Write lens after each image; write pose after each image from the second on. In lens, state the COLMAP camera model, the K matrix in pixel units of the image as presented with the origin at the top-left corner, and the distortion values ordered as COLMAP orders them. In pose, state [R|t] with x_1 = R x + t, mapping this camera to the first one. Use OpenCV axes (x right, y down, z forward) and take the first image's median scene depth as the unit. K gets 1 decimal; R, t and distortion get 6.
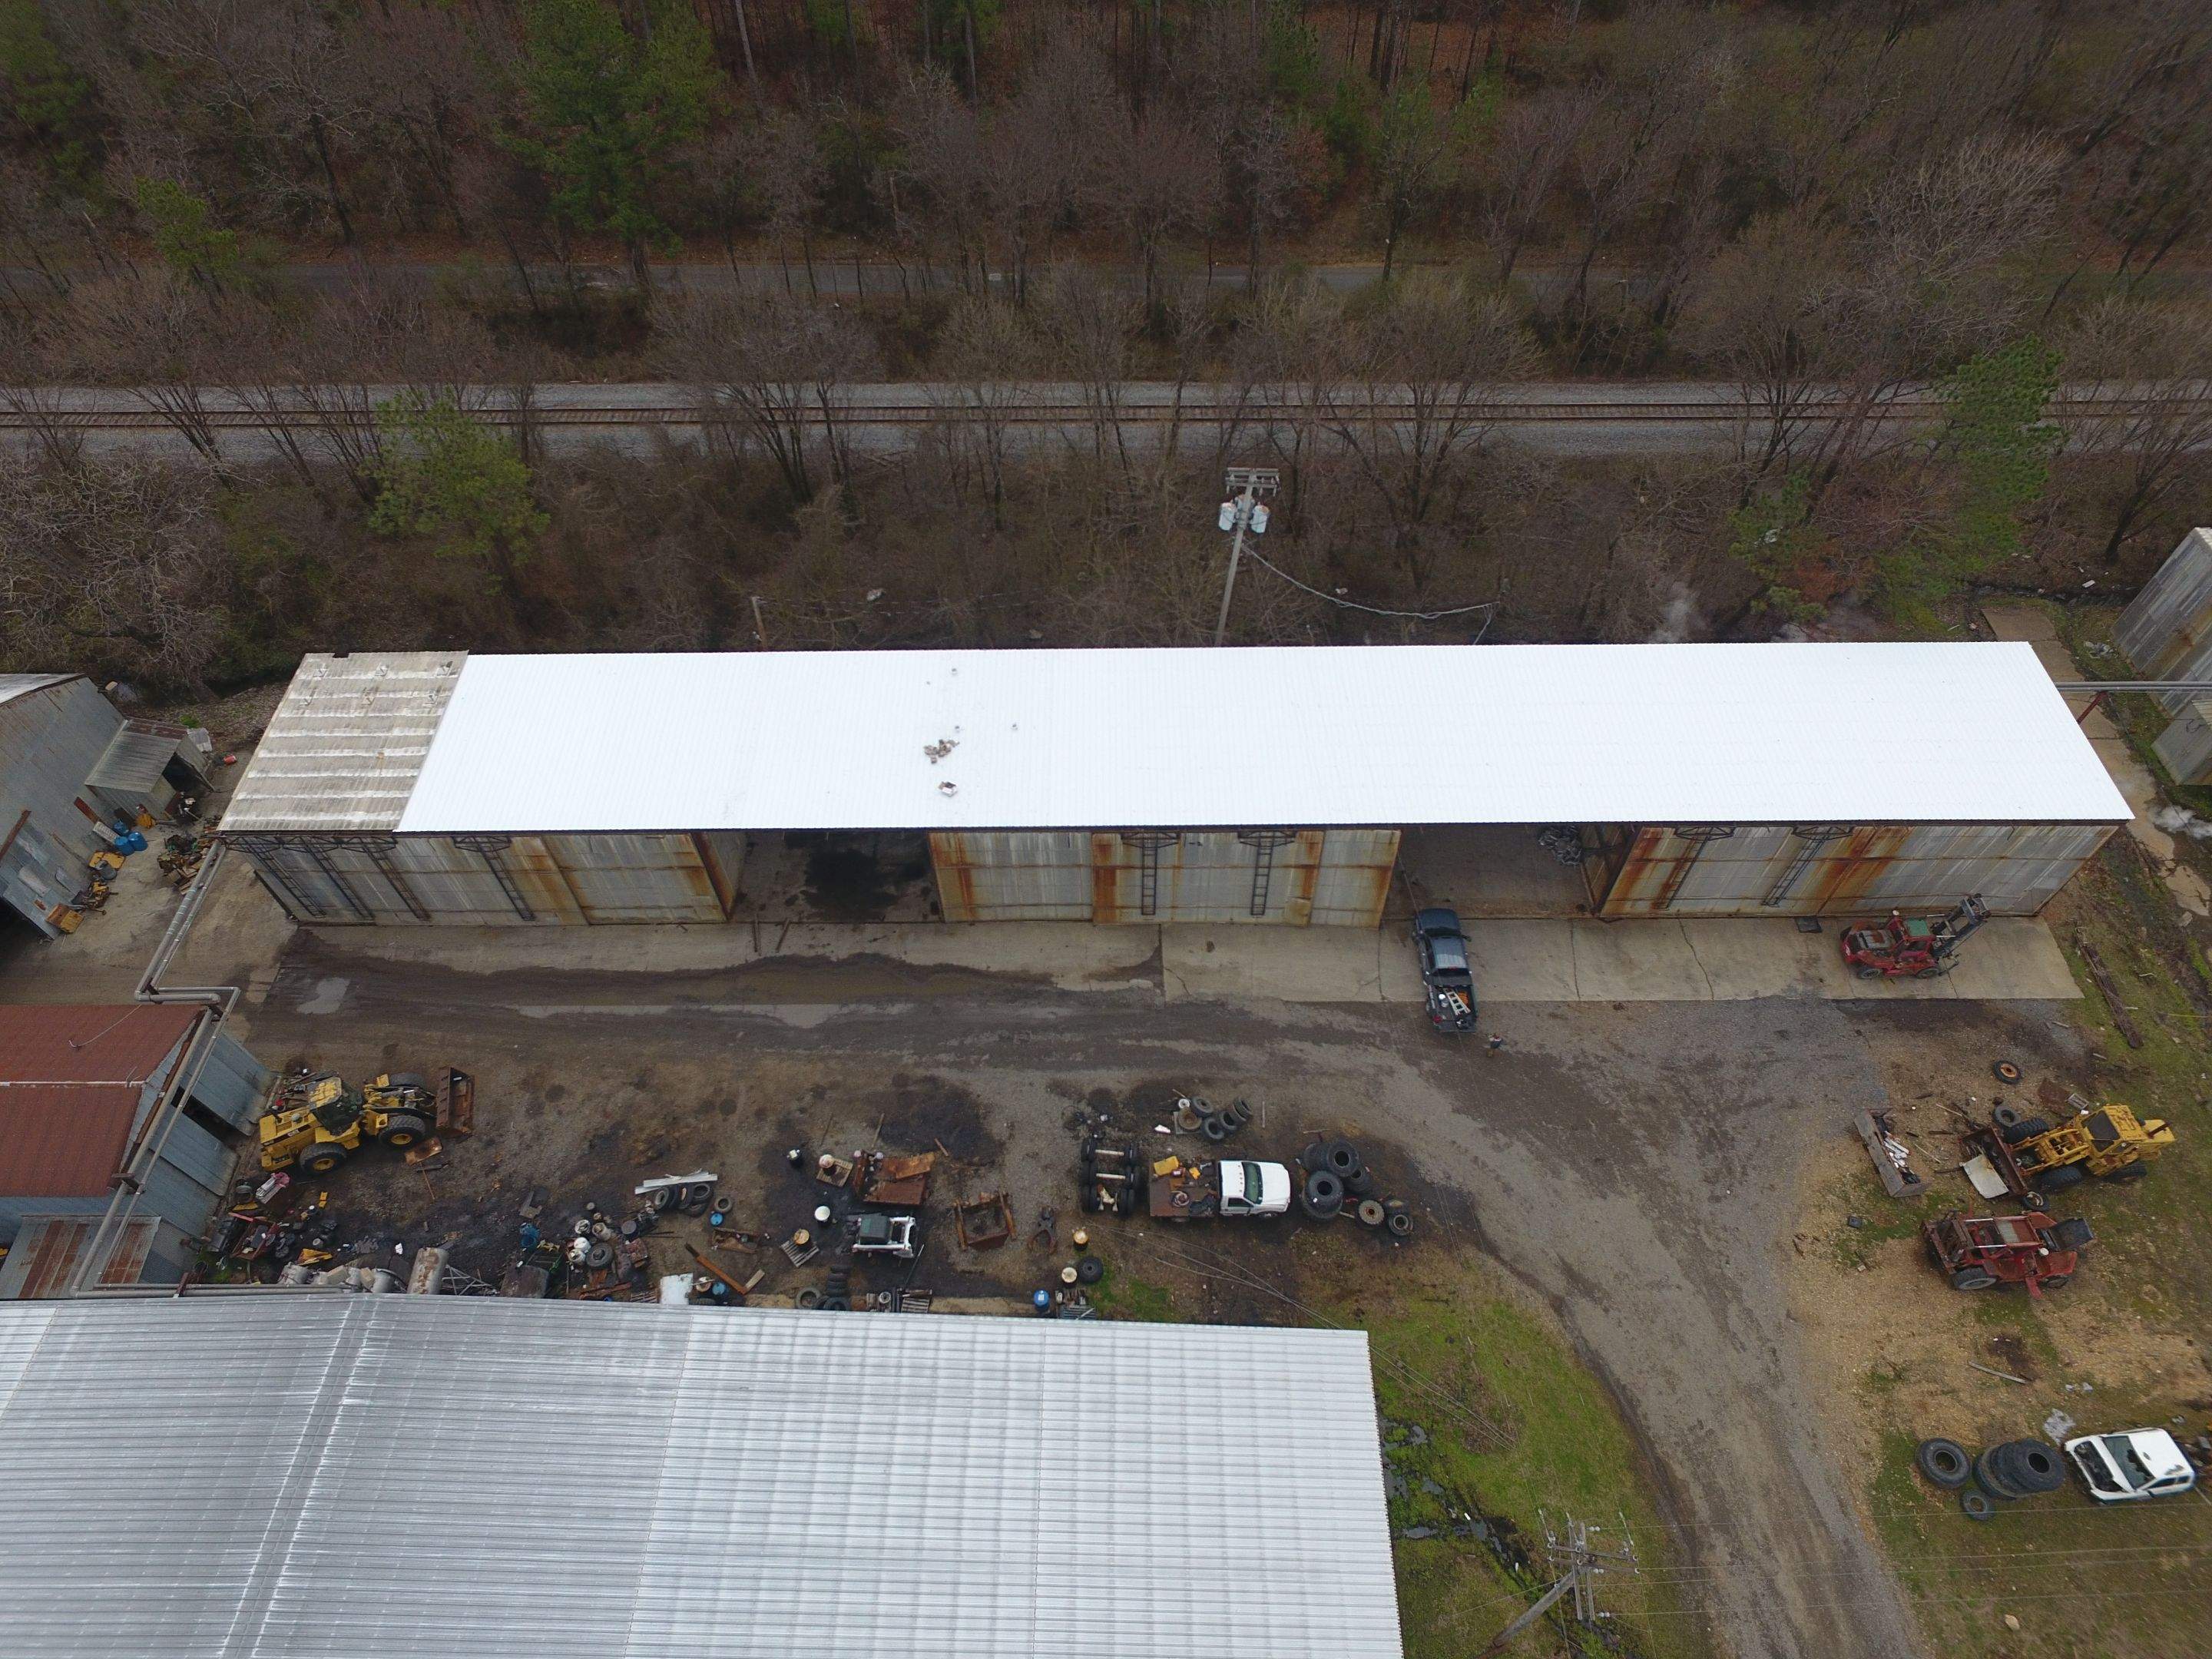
lens RADIAL K [[1289.7, 0, 1093.2], [0, 1289.7, 842.1], [0, 0, 1]] dist [-0.012263, 0.013506]
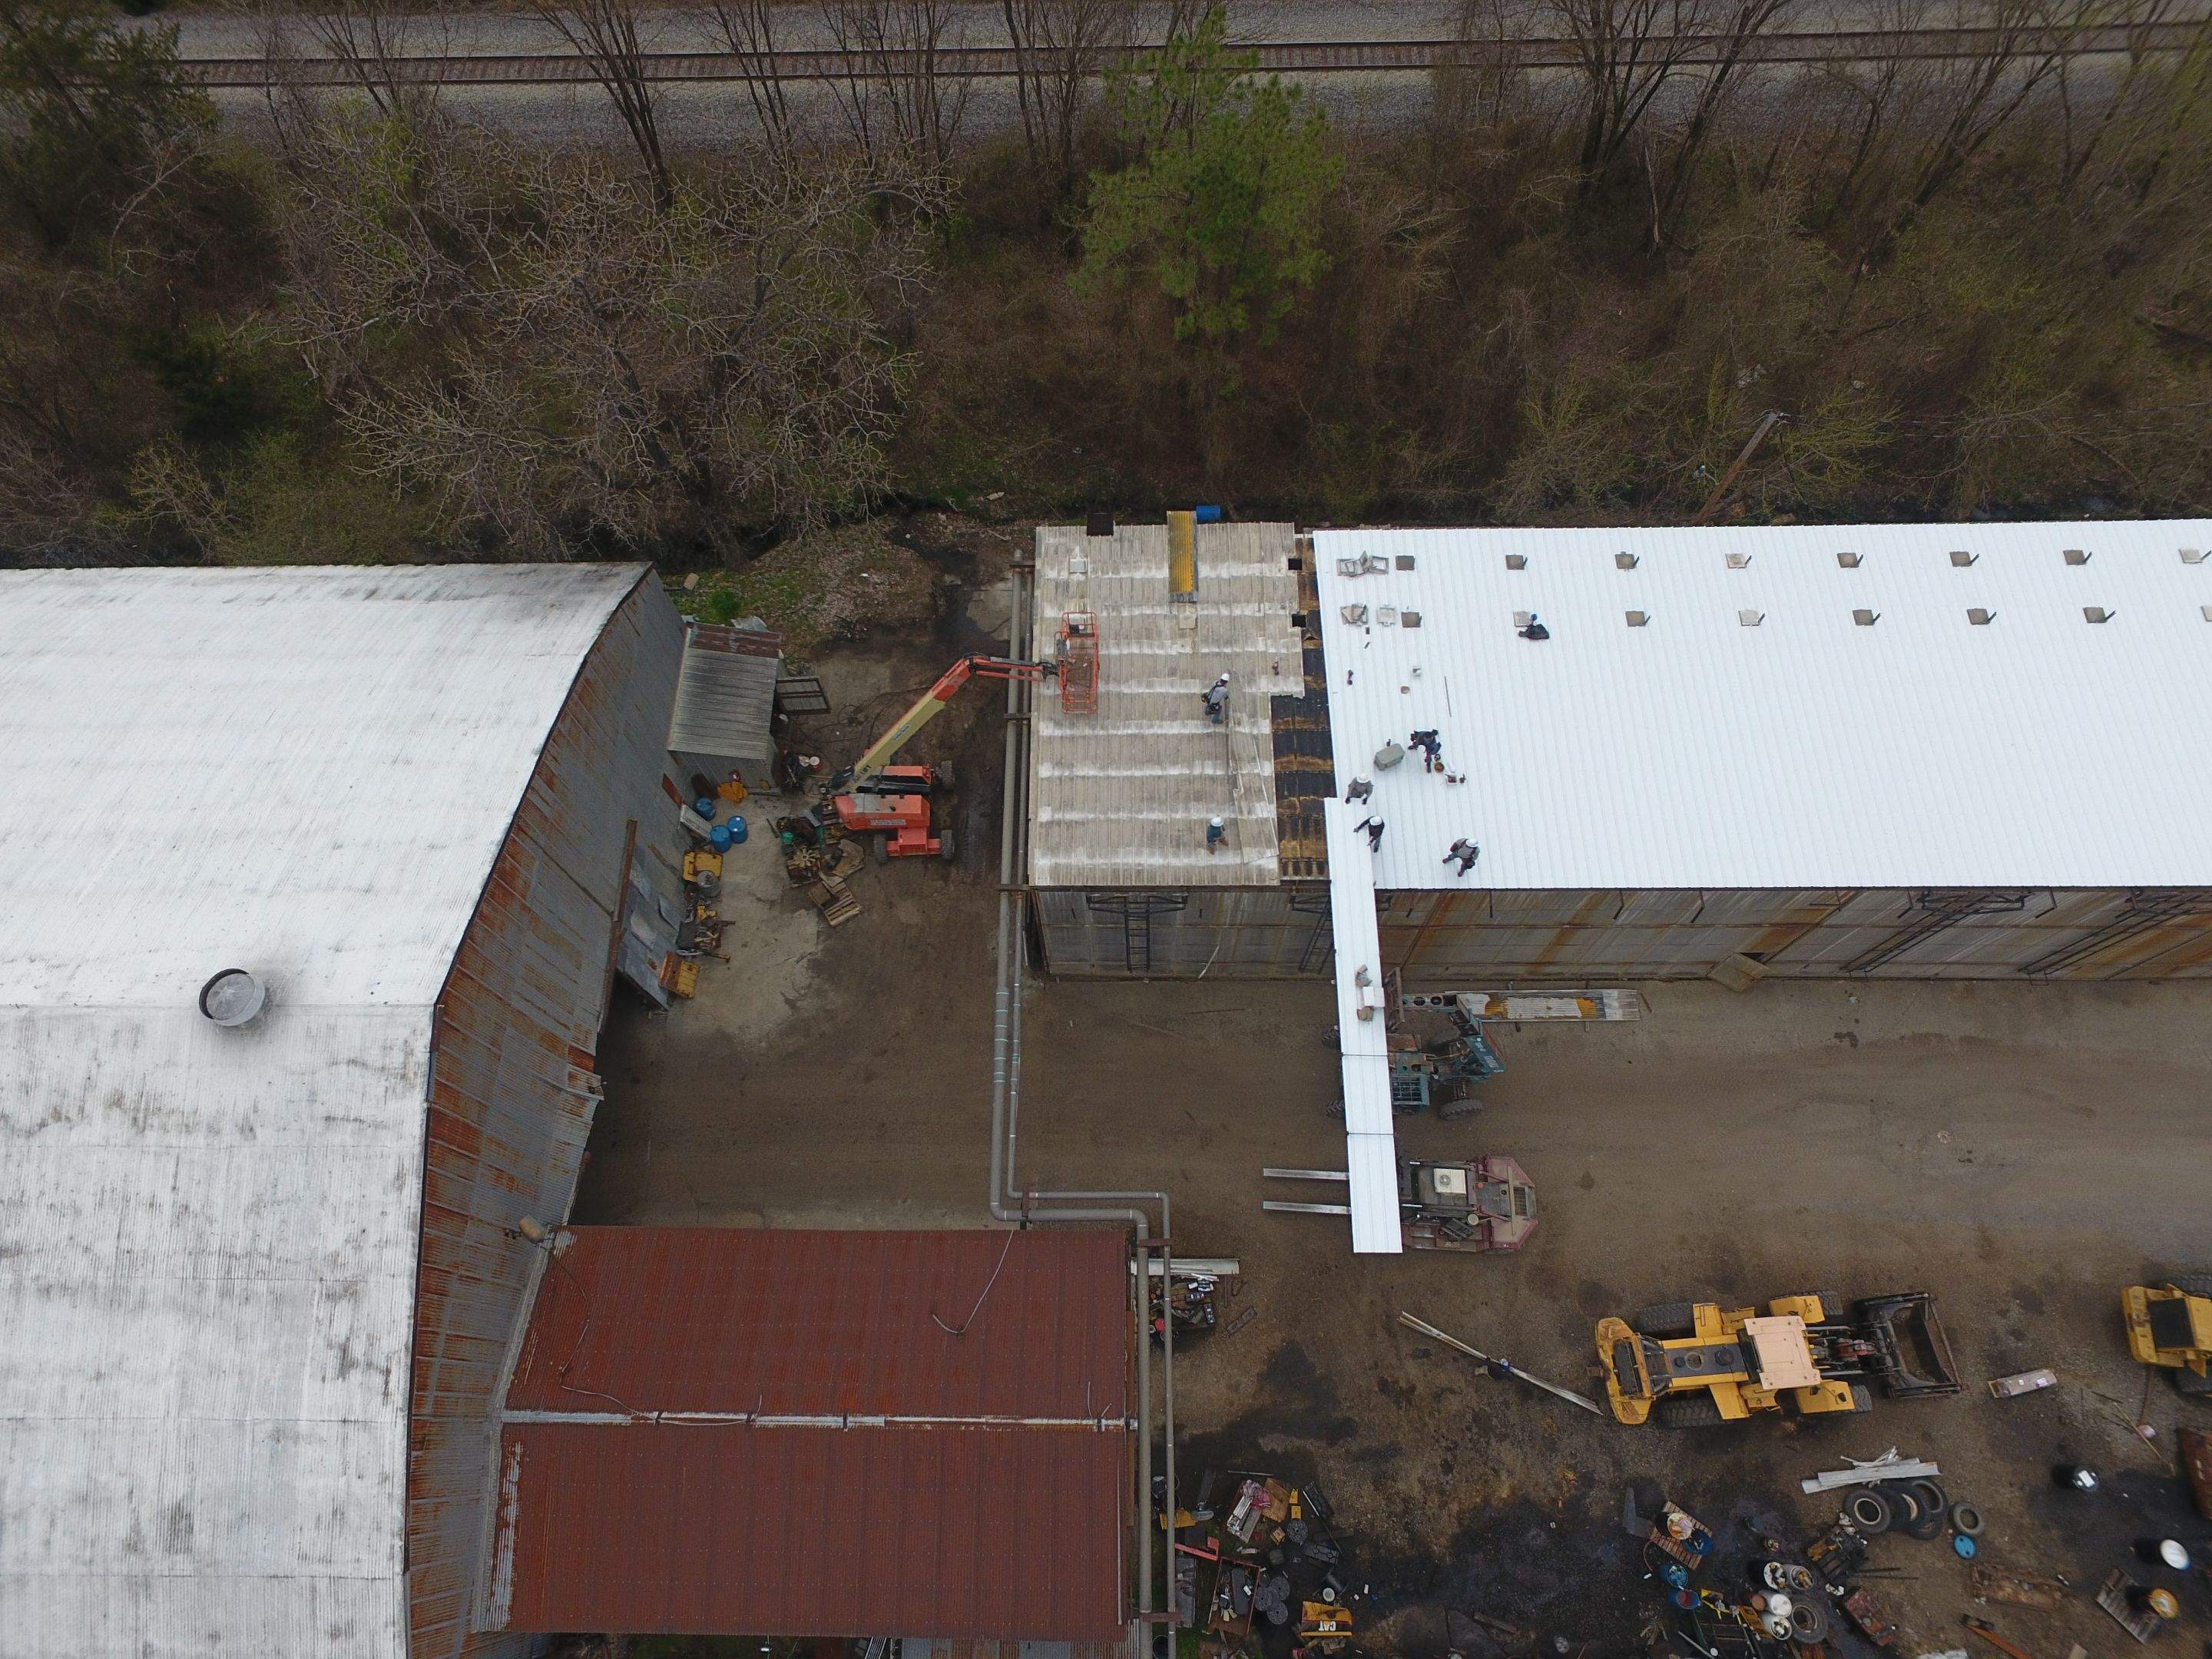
lens RADIAL K [[1289.7, 0, 1095.1], [0, 1289.7, 842.4], [0, 0, 1]] dist [-0.012263, 0.013506]
pose [[0.999973, -0.002197, -0.006952, -0.644459], [0.003765, 0.972142, 0.234364, -0.159920], [0.006244, -0.234384, 0.972124, 0.448645]]
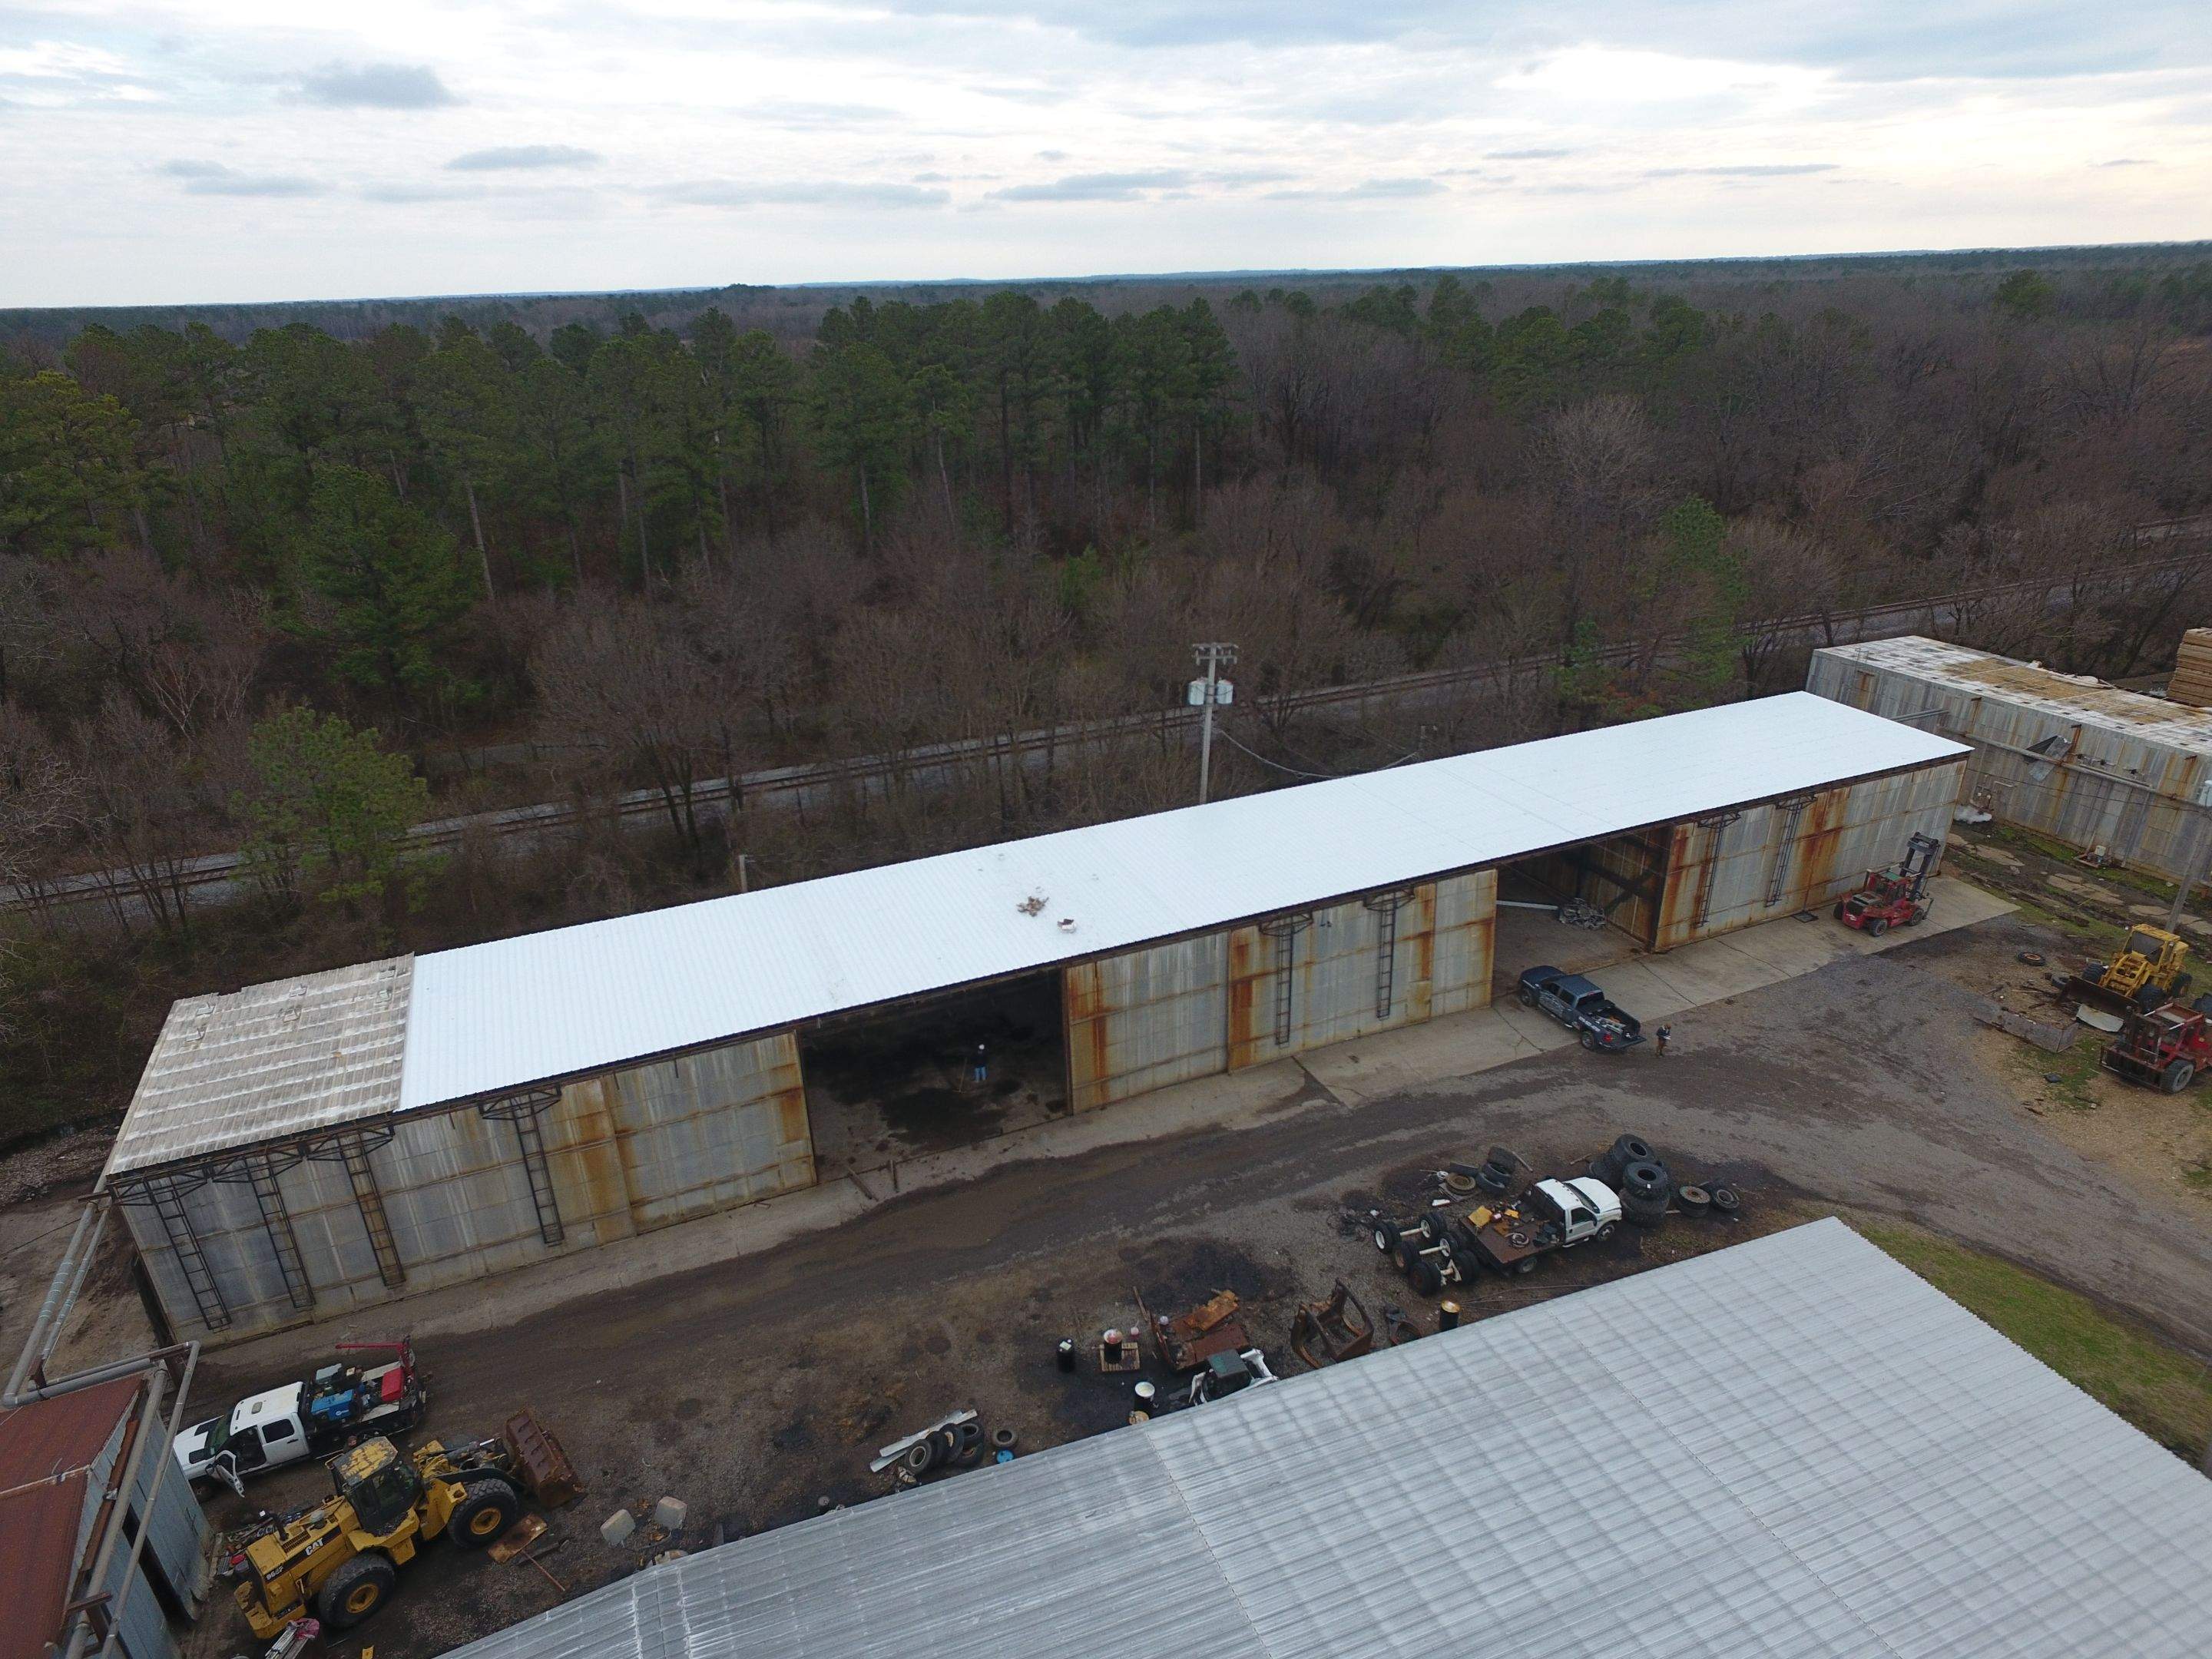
lens RADIAL K [[1289.7, 0, 1094.2], [0, 1289.7, 835.9], [0, 0, 1]] dist [-0.012263, 0.013506]
pose [[0.916844, -0.164942, 0.363581, -0.414318], [0.319809, 0.848560, -0.421507, 0.292743], [-0.238996, 0.502733, 0.830747, 0.211448]]
